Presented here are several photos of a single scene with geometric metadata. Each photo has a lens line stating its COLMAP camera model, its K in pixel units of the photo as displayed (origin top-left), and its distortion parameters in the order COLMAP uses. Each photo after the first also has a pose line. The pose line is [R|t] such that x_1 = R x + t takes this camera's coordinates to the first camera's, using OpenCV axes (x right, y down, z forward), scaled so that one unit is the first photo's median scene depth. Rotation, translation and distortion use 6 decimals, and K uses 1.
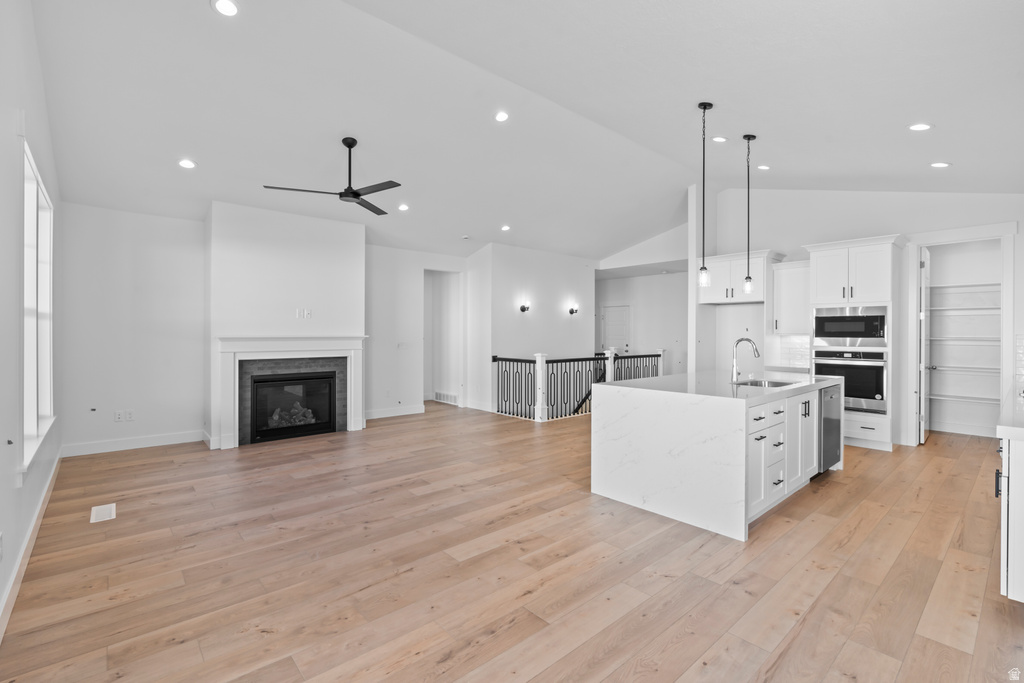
lens RADIAL K [[464.0, 0, 513.7], [0, 464.0, 334.4], [0, 0, 1]] dist [-0.016394, 0.004812]
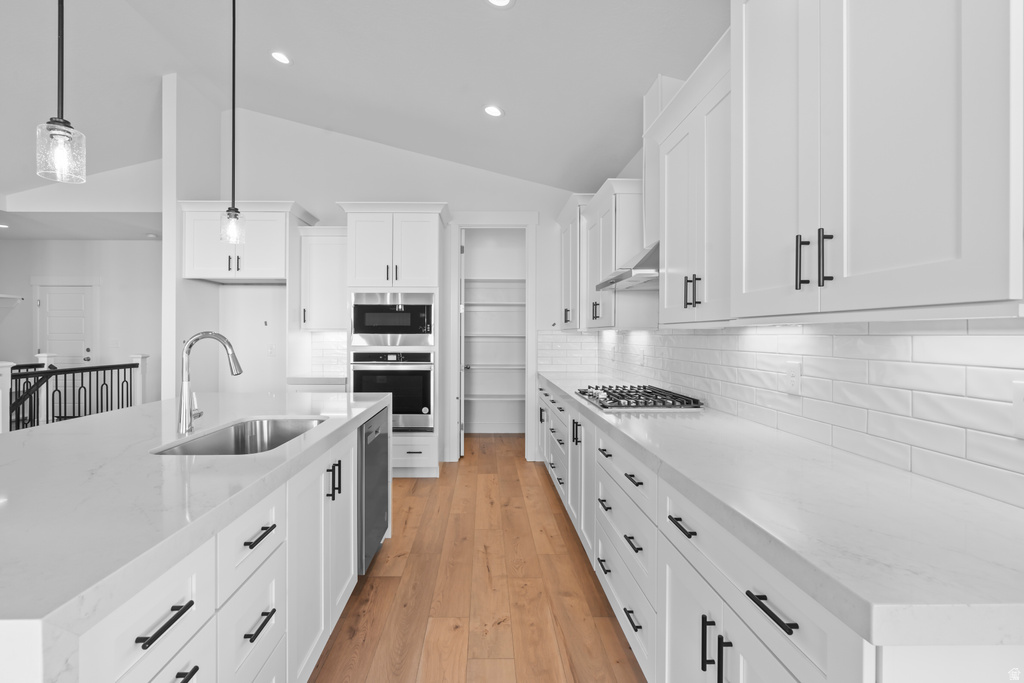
lens RADIAL K [[464.0, 0, 490.0], [0, 464.0, 333.8], [0, 0, 1]] dist [-0.016394, 0.004812]
pose [[0.650604, 0.001409, 0.759416, 0.270514], [0.000633, 0.999997, -0.002397, 0.009118], [-0.759417, 0.002040, 0.650601, 0.409167]]
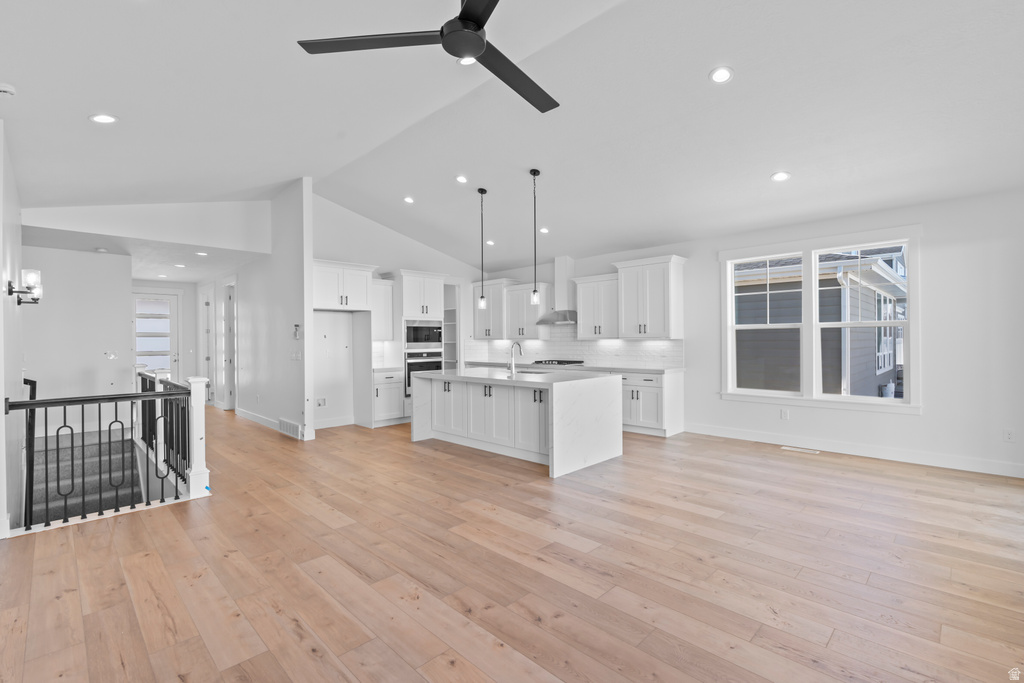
lens RADIAL K [[464.0, 0, 511.0], [0, 464.0, 340.4], [0, 0, 1]] dist [-0.016394, 0.004812]
pose [[-0.062542, -0.005464, 0.998027, -0.709817], [0.011211, 0.999918, 0.006177, -0.005078], [-0.997979, 0.011575, -0.062475, 0.865855]]
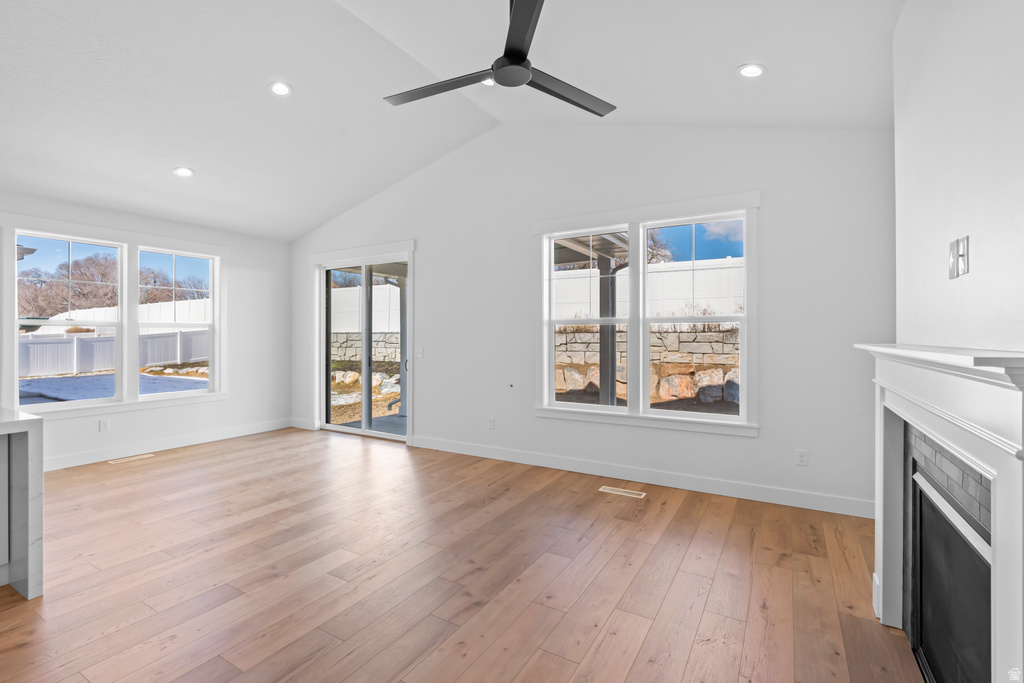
lens RADIAL K [[464.0, 0, 512.4], [0, 464.0, 336.9], [0, 0, 1]] dist [-0.016394, 0.004812]
pose [[-0.952074, -0.000767, -0.305866, -0.176380], [-0.002446, 0.999984, 0.005104, -0.004768], [0.305858, 0.005607, -0.952061, 1.305526]]
